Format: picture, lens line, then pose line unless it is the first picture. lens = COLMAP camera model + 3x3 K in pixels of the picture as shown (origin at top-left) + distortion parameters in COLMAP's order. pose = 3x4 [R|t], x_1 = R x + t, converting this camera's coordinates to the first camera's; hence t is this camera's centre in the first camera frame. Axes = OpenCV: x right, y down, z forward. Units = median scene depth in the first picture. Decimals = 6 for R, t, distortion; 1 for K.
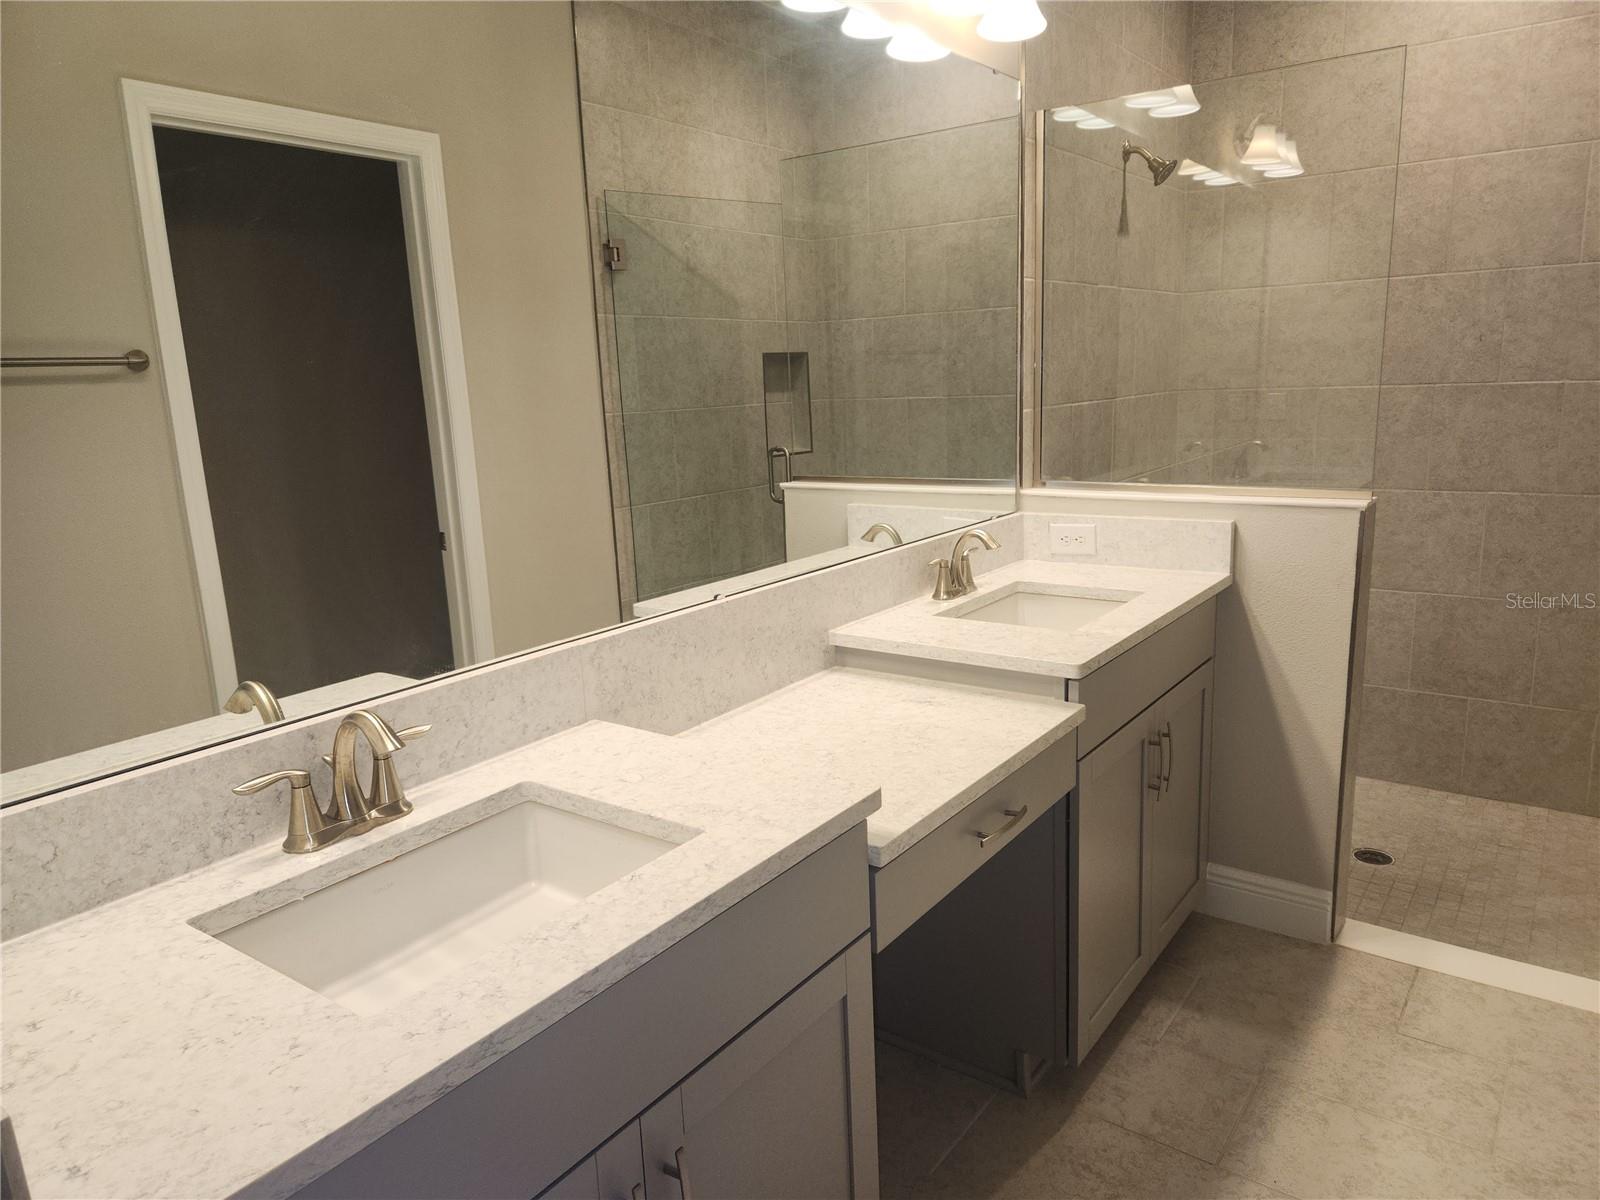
lens RADIAL K [[1081.9, 0, 791.9], [0, 1081.9, 598.6], [0, 0, 1]] dist [0.060513, -0.054554]
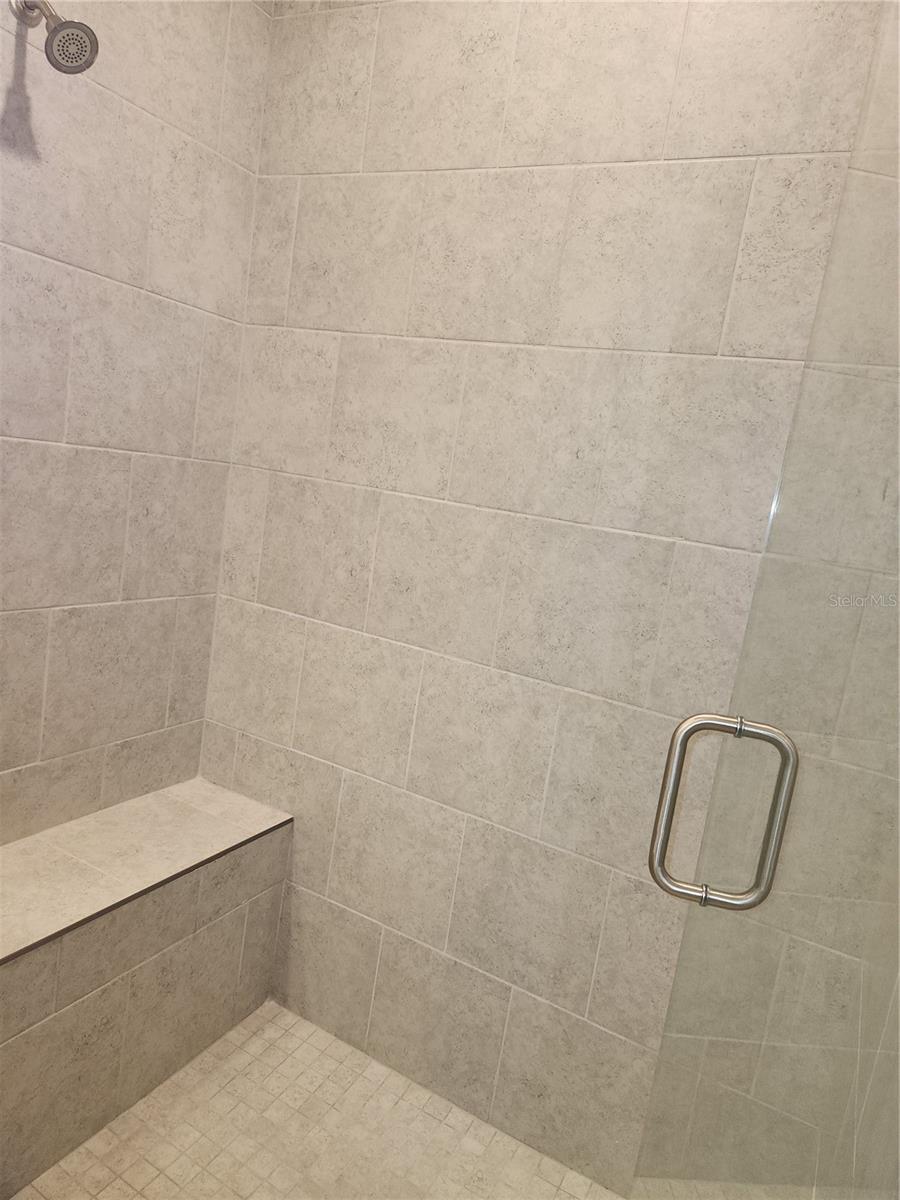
lens RADIAL K [[811.4, 0, 444.1], [0, 811.4, 599.8], [0, 0, 1]] dist [0.060513, -0.054554]
pose [[0.973509, 0.160439, 0.162912, 0.471664], [-0.153798, 0.986697, -0.052671, -0.111177], [-0.169195, 0.026220, 0.985234, 0.527327]]
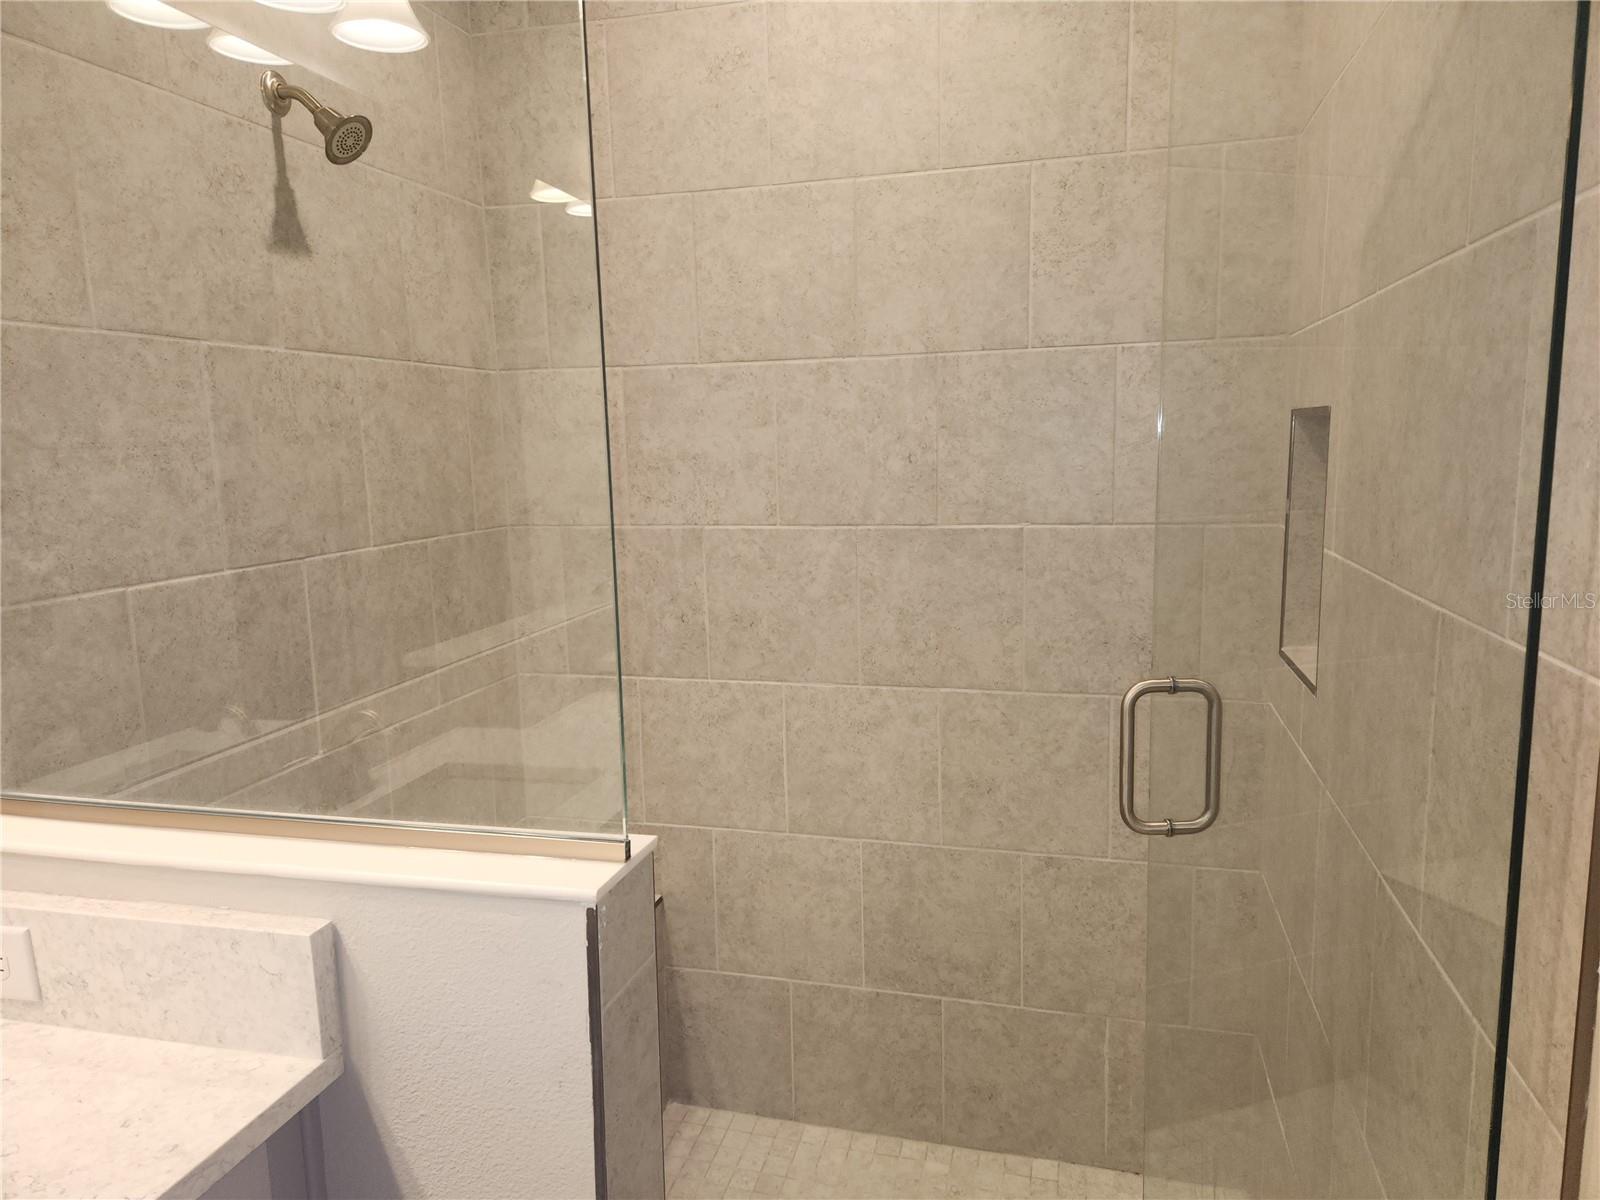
lens RADIAL K [[1081.9, 0, 804.2], [0, 1081.9, 596.0], [0, 0, 1]] dist [0.060513, -0.054554]
pose [[0.930920, -0.037483, 0.363293, 0.322863], [0.063146, 0.996258, -0.059018, -0.118227], [-0.359722, 0.077882, 0.929804, 0.420744]]
